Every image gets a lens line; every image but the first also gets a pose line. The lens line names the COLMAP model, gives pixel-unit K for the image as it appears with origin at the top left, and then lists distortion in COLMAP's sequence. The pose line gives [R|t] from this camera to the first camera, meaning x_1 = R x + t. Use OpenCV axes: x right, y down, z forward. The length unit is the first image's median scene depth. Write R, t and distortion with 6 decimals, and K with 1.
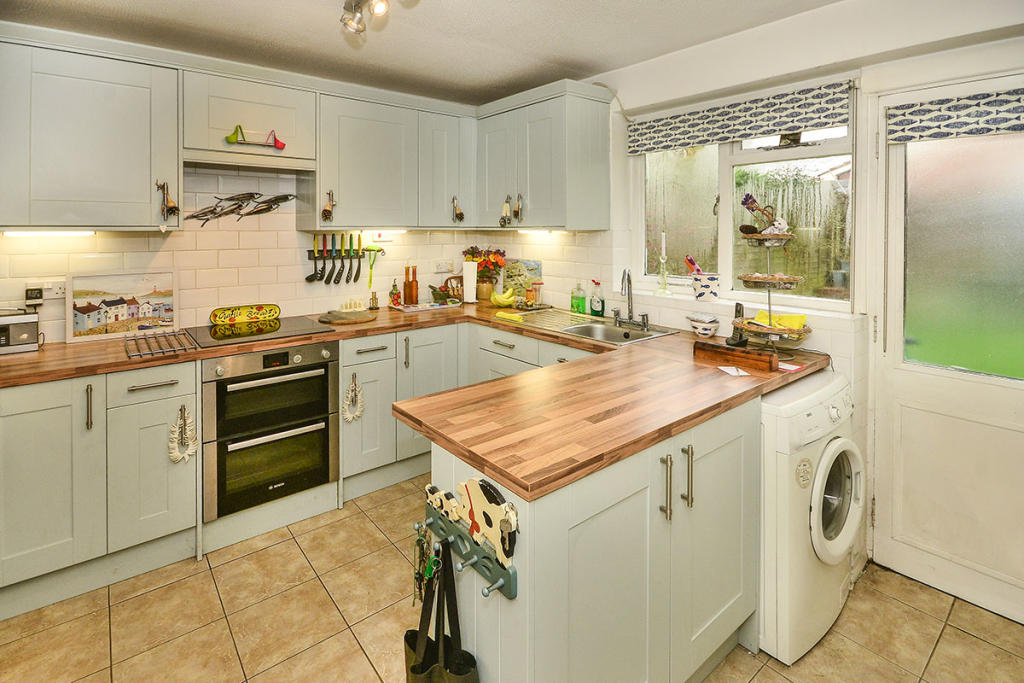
lens RADIAL K [[505.6, 0, 510.8], [0, 505.6, 229.0], [0, 0, 1]] dist [0.001242, 0.000298]
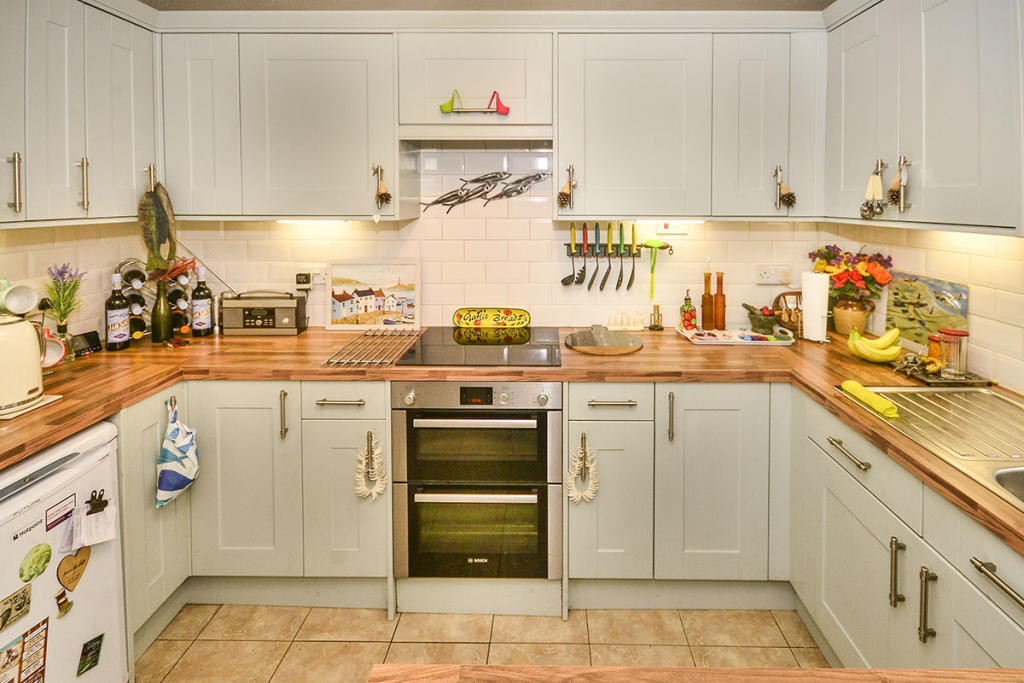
lens RADIAL K [[531.0, 0, 514.6], [0, 531.0, 213.3], [0, 0, 1]] dist [0.001718, 0.000792]
pose [[0.760333, 0.017537, -0.649296, 0.073164], [-0.002591, 0.999709, 0.023966, -0.026328], [0.649528, -0.016540, 0.760158, 0.369810]]
